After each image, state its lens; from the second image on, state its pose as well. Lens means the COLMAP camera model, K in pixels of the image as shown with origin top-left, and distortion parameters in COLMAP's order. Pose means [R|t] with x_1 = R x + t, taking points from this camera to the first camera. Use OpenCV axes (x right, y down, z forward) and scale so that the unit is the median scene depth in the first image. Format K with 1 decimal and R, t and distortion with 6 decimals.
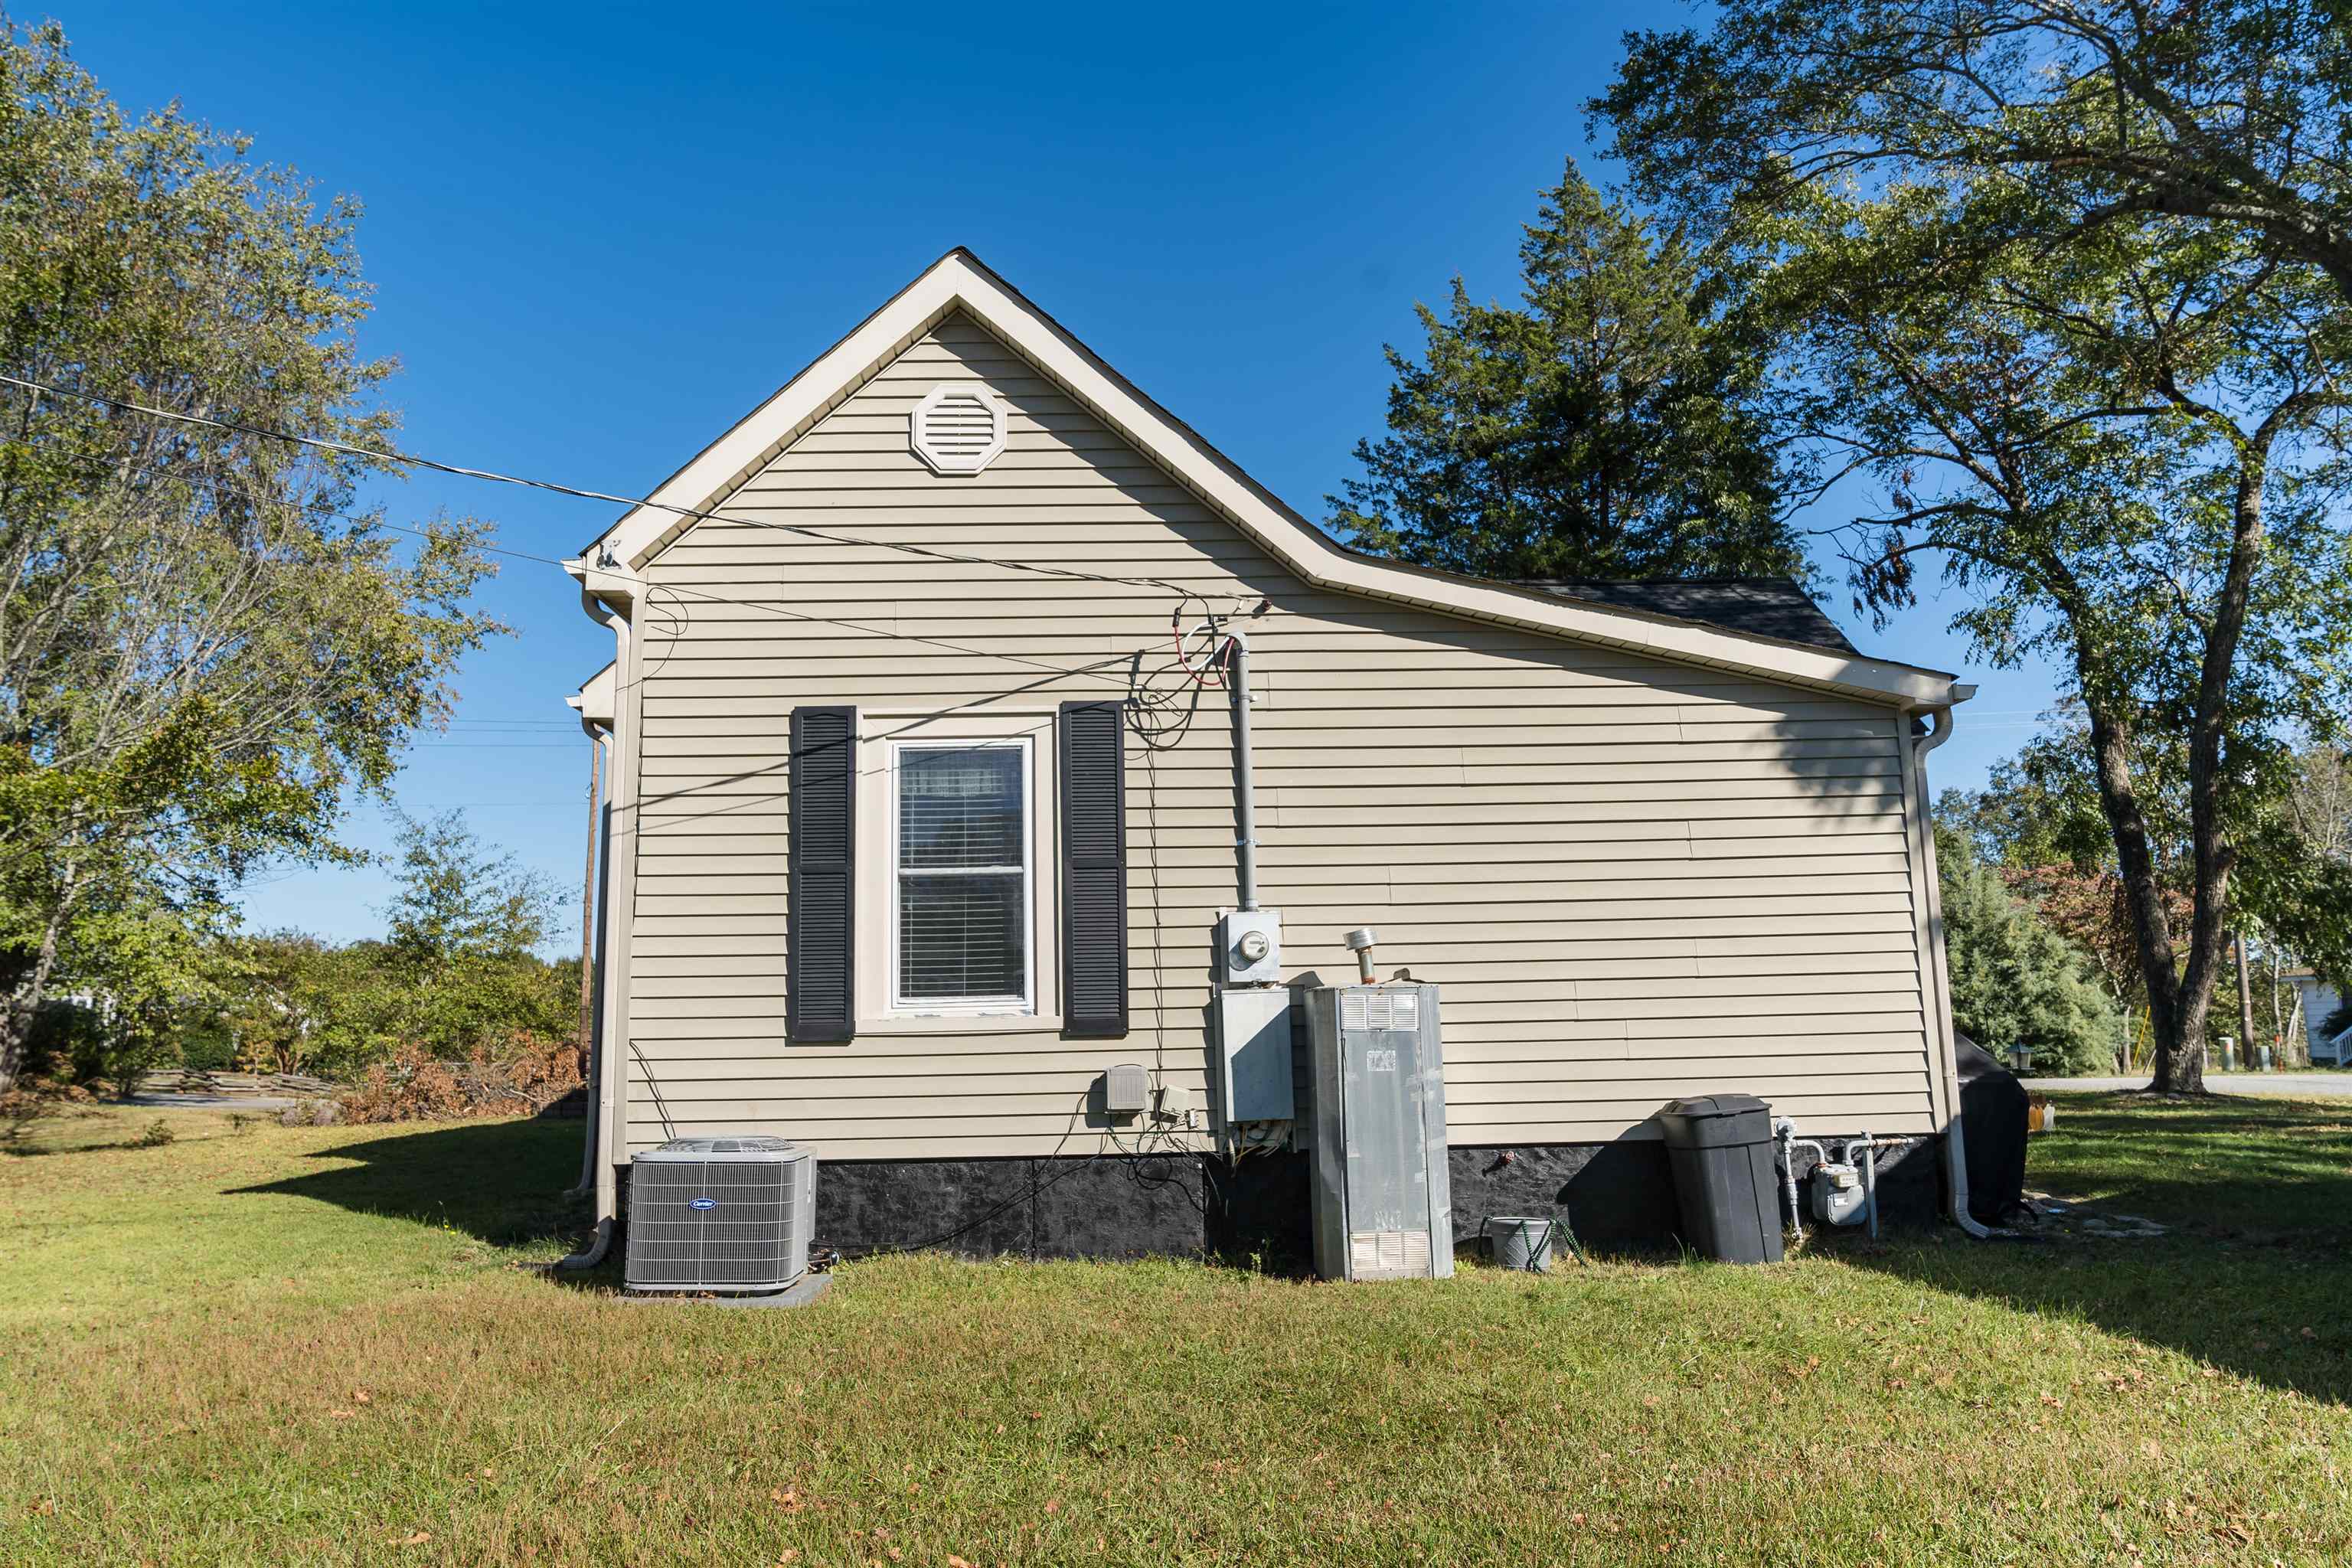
lens RADIAL K [[1592.4, 0, 1176.0], [0, 1592.4, 784.0], [0, 0, 1]] dist [-0.024901, 0.006591]
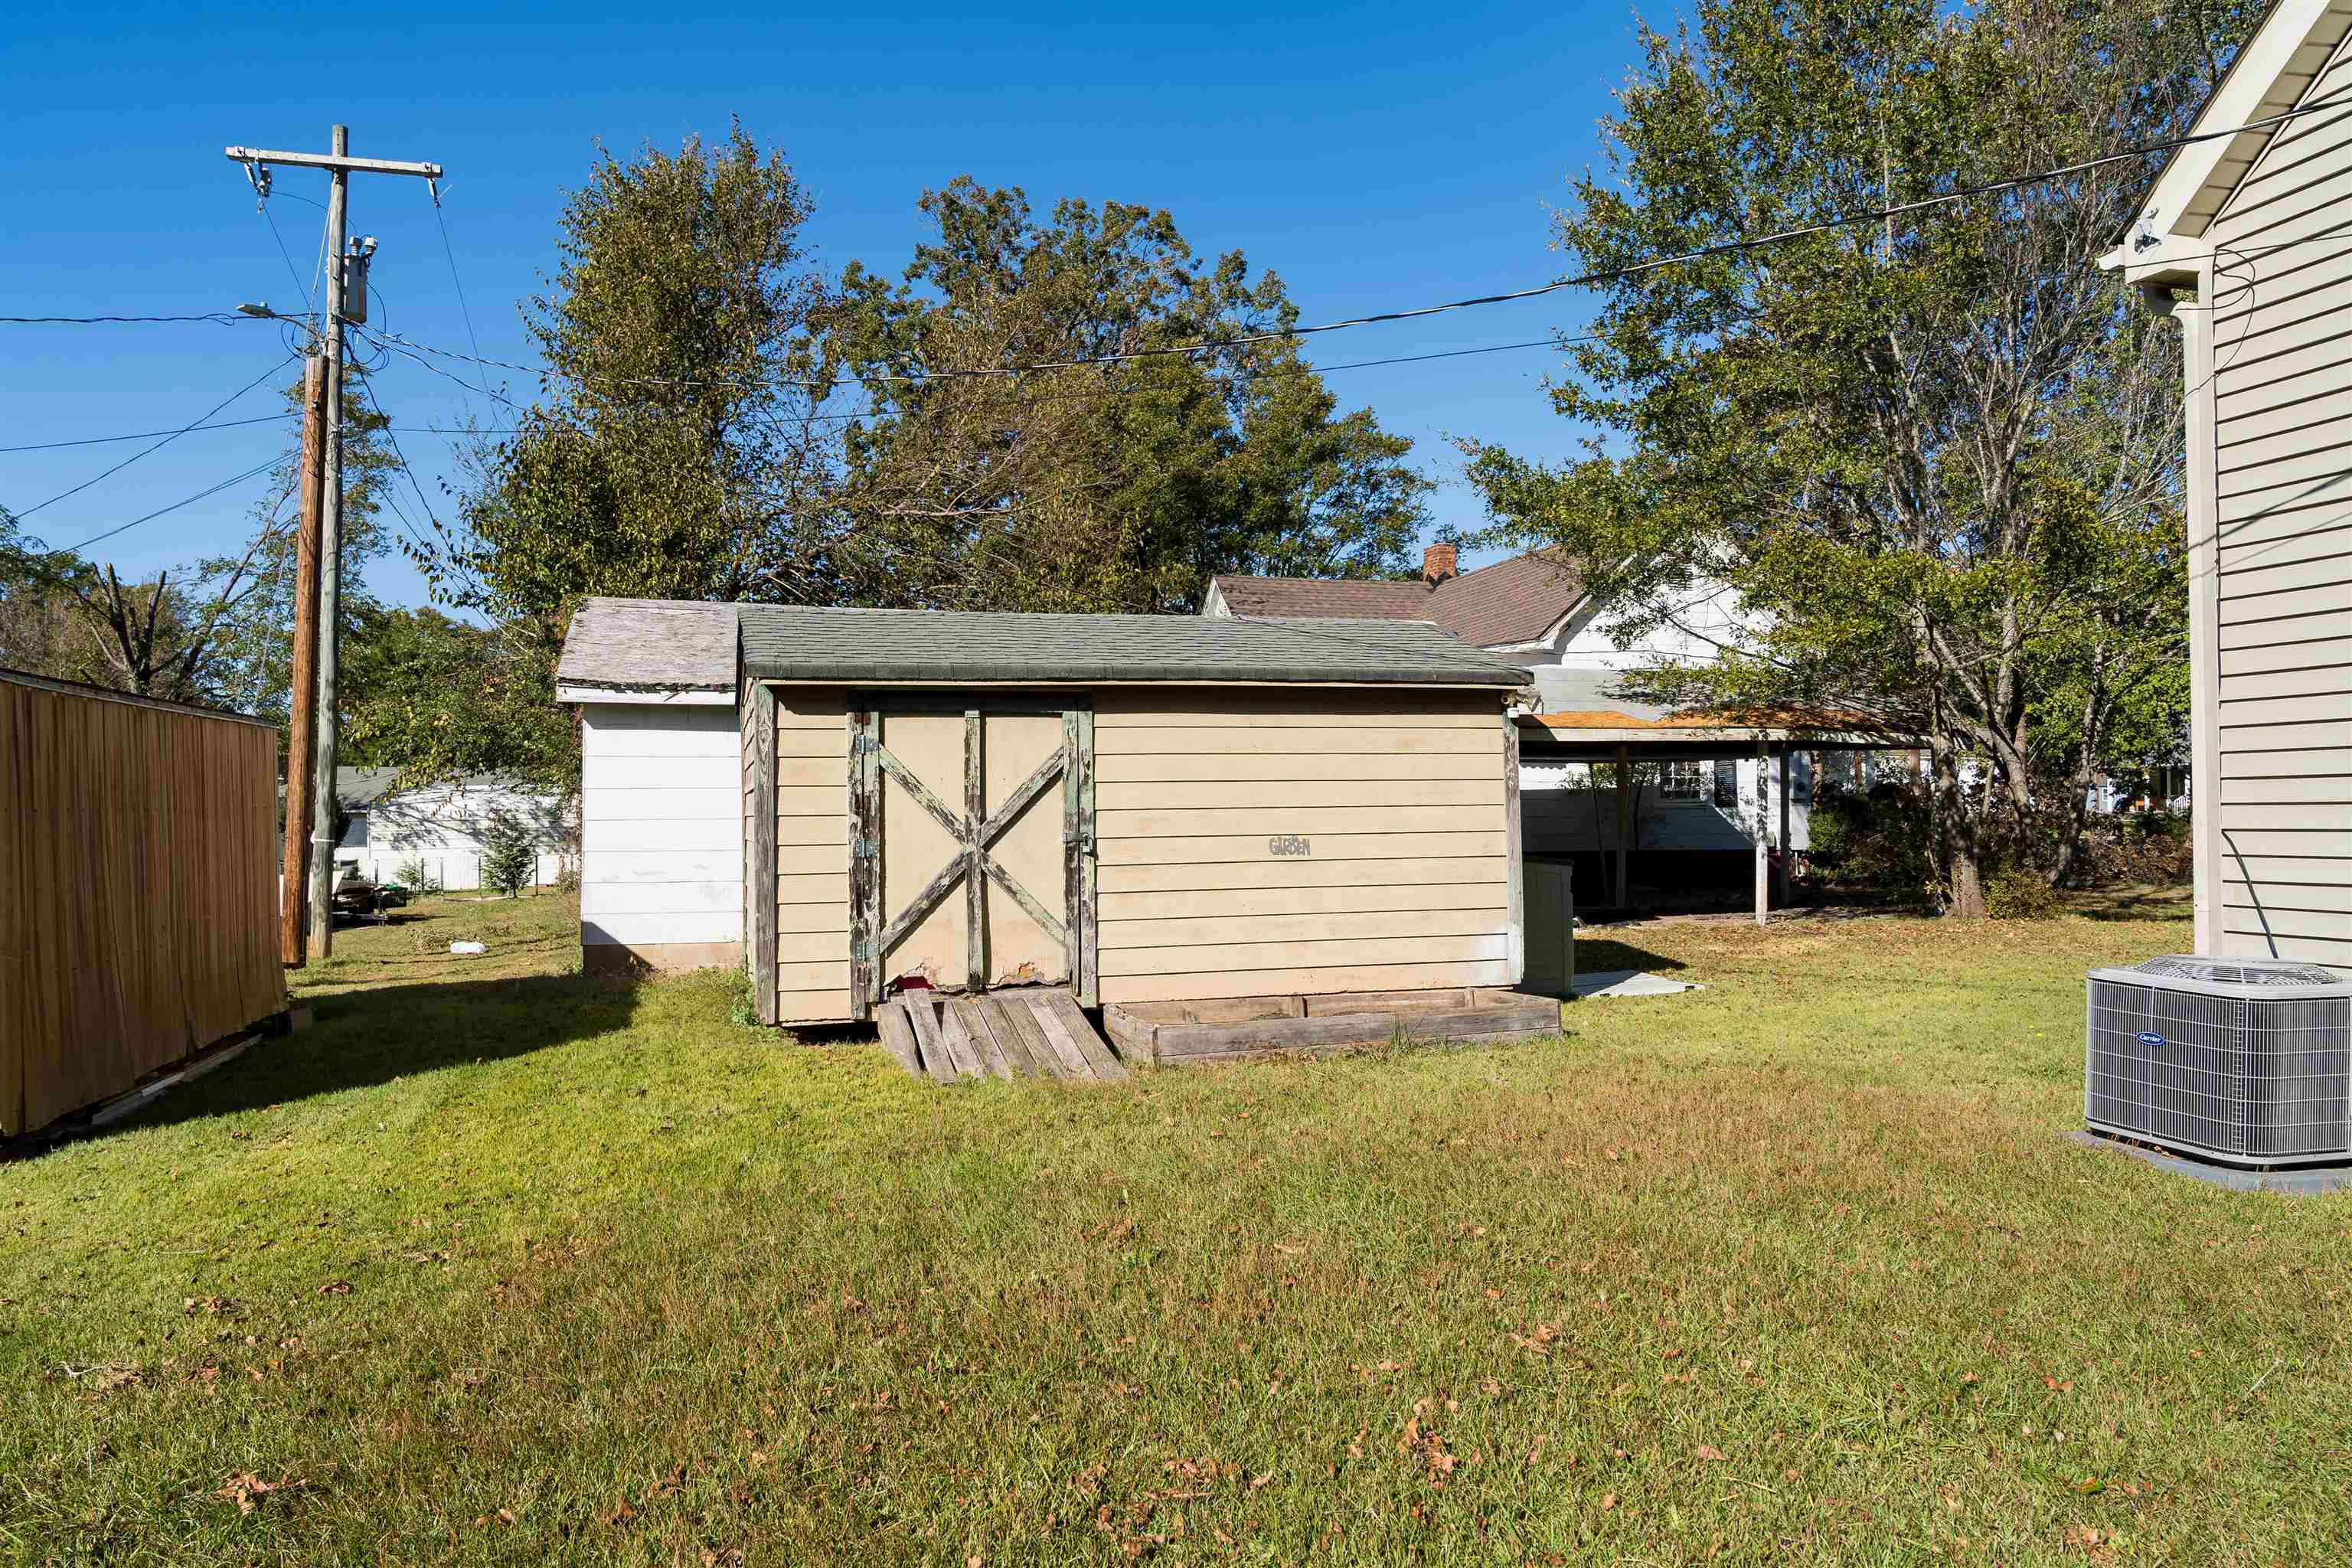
lens RADIAL K [[1592.4, 0, 1176.0], [0, 1592.4, 784.0], [0, 0, 1]] dist [-0.024901, 0.006591]
pose [[0.224808, -0.004641, -0.974392, 0.305814], [0.153914, 0.987604, 0.030806, 0.030998], [0.962170, -0.156899, 0.222735, 0.306130]]
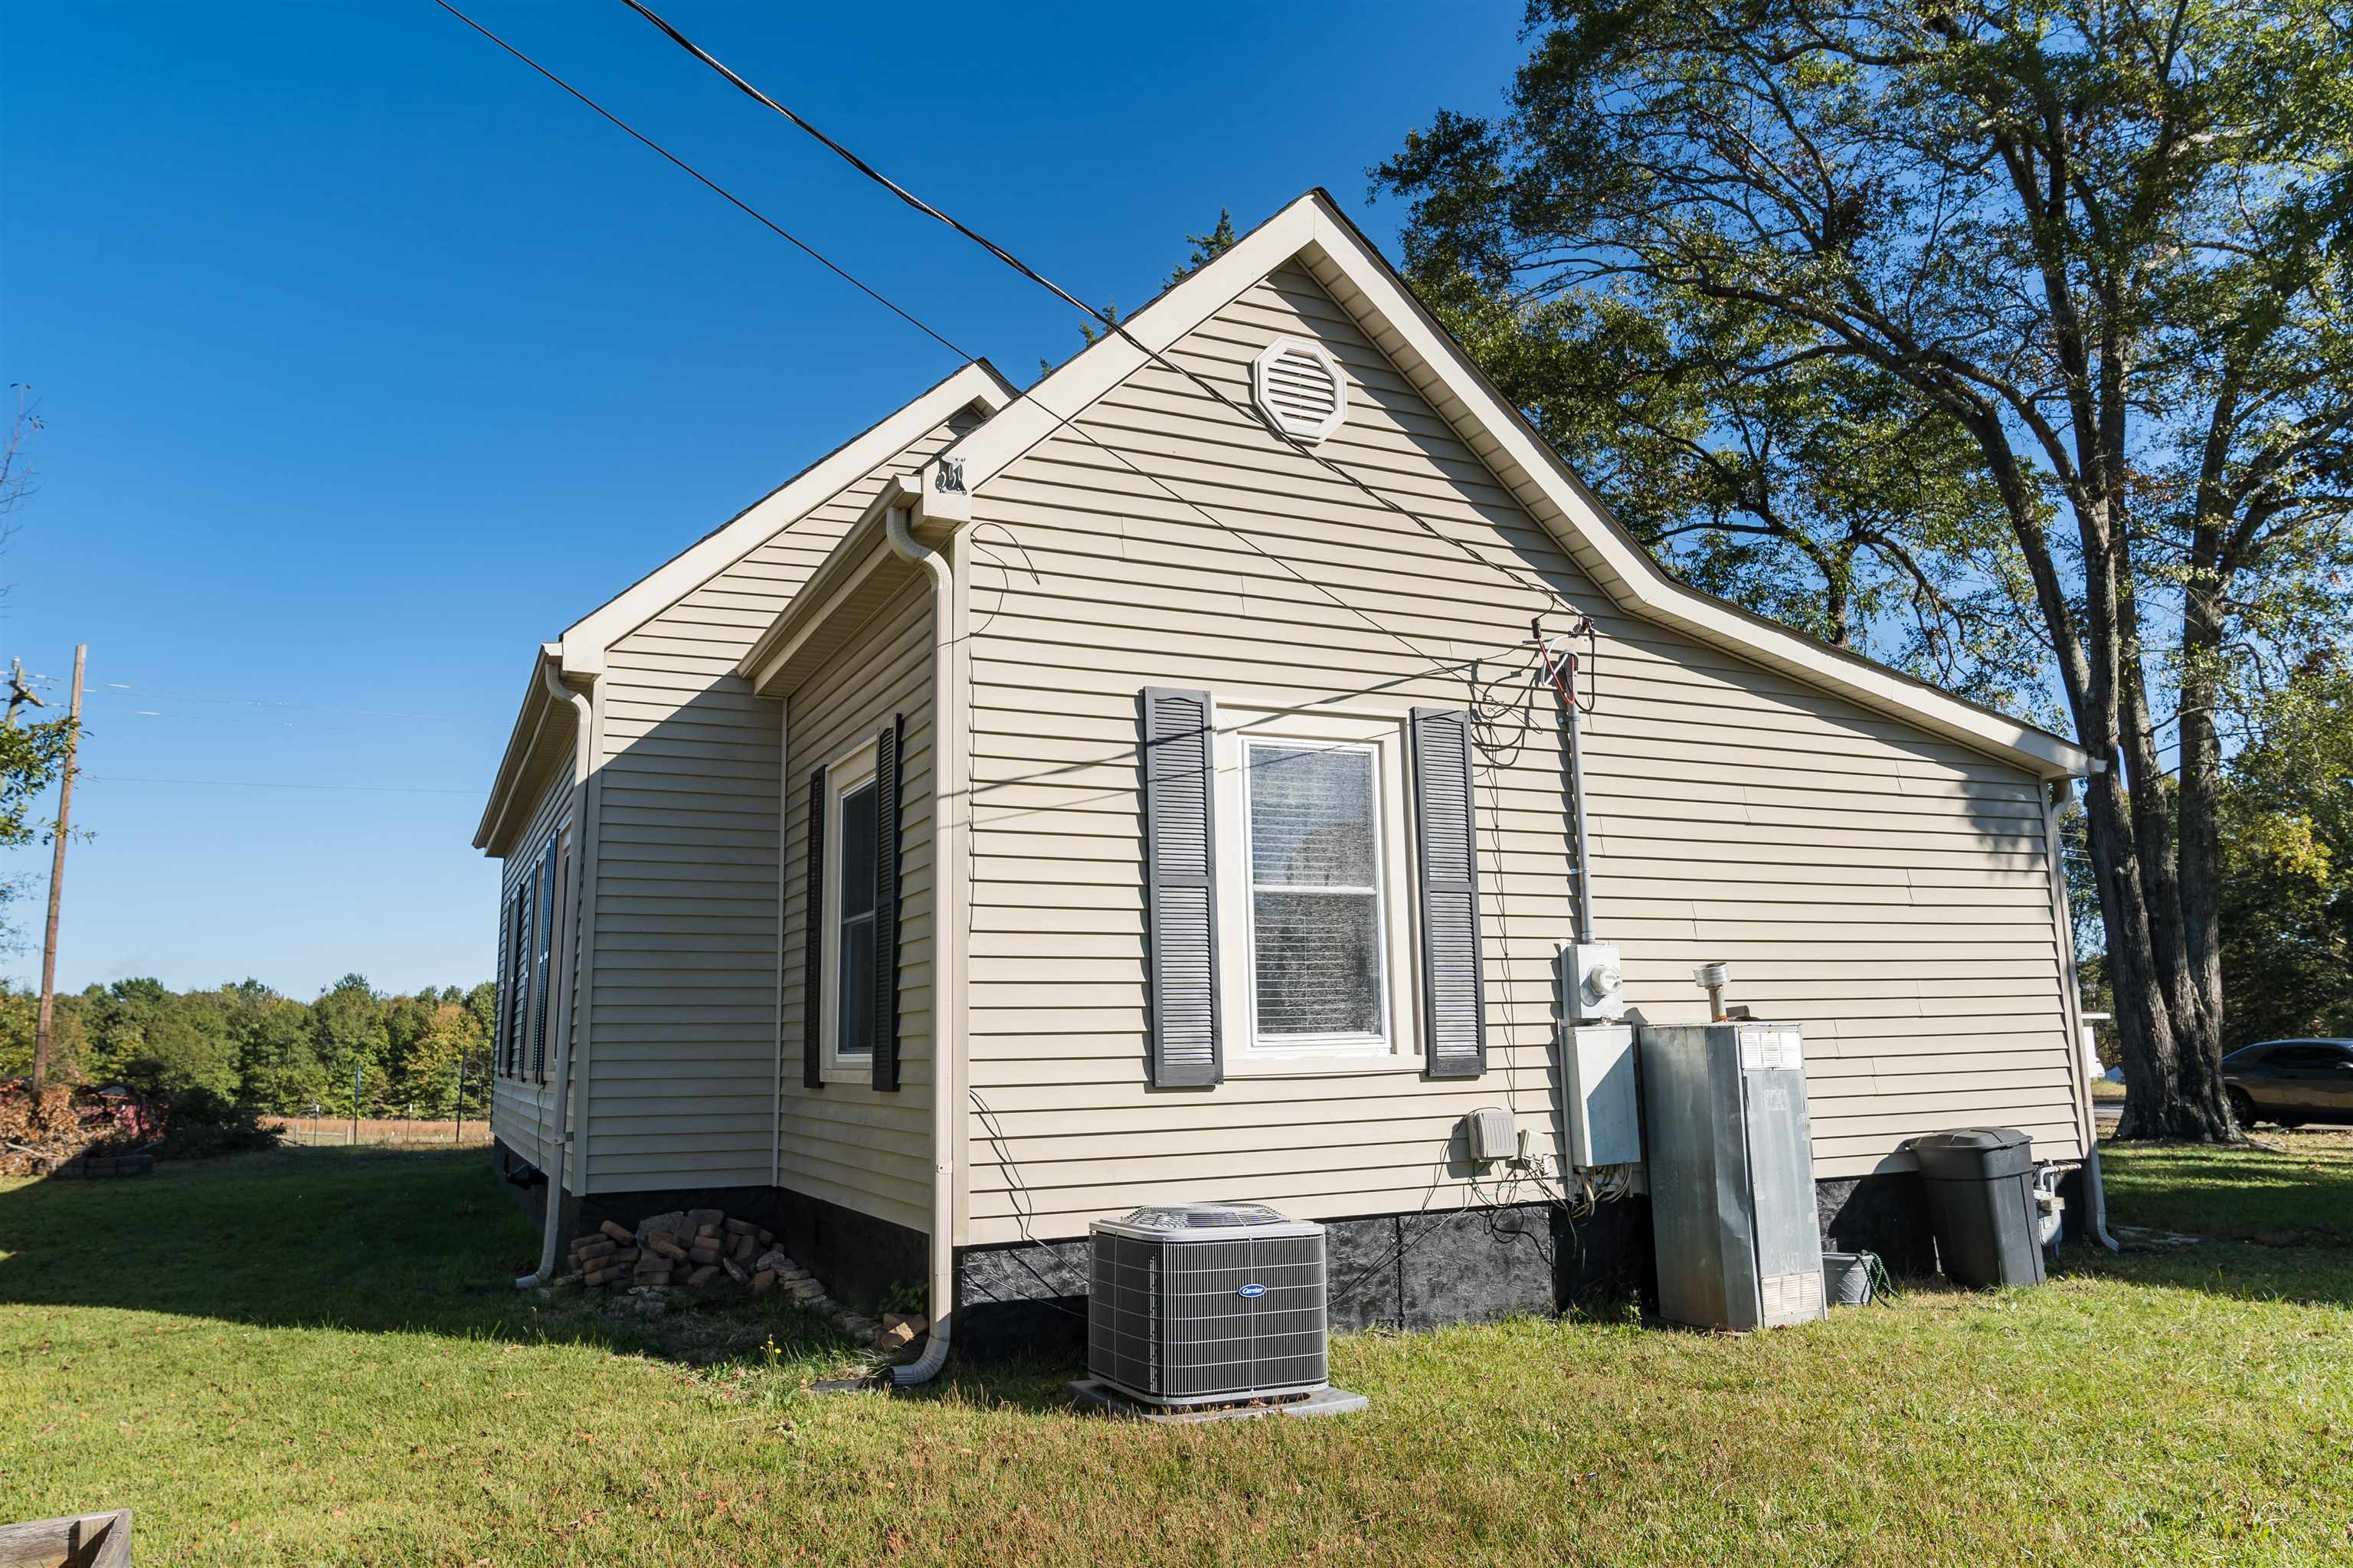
lens RADIAL K [[1593.1, 0, 1176.5], [0, 1593.1, 784.0], [0, 0, 1]] dist [-0.024901, 0.006591]
pose [[0.918370, 0.065234, 0.390309, -0.553619], [-0.058363, 0.997861, -0.029451, 0.026869], [-0.391396, 0.004268, 0.920213, 0.220895]]
